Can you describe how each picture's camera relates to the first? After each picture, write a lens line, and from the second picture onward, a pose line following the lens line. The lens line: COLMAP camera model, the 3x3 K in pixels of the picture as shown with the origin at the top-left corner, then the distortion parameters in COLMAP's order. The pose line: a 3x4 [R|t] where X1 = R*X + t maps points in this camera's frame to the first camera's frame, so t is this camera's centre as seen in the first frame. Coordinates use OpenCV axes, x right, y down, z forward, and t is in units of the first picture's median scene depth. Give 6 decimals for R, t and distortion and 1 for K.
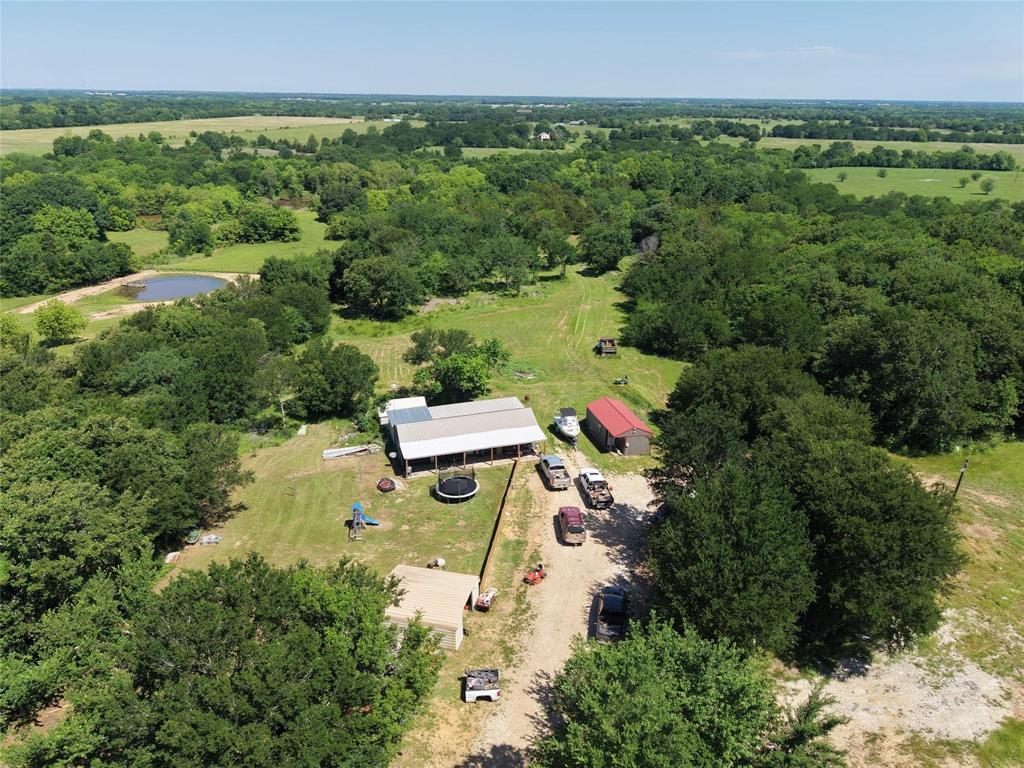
lens RADIAL K [[699.6, 0, 512.0], [0, 699.6, 384.0], [0, 0, 1]] dist [0.002901, 0.000273]
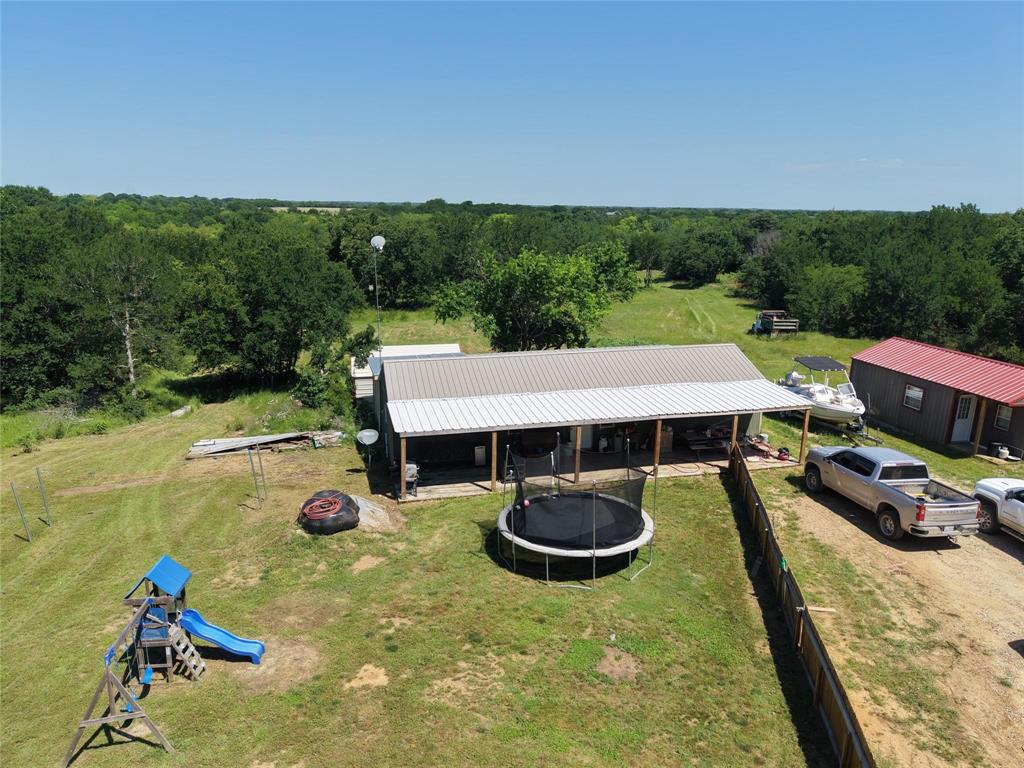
lens RADIAL K [[699.6, 0, 512.0], [0, 699.6, 384.0], [0, 0, 1]] dist [0.002901, 0.000273]
pose [[0.999083, 0.021714, -0.036913, -0.089414], [-0.026687, 0.989785, -0.140047, 0.125645], [0.033495, 0.140904, 0.989457, 0.677518]]
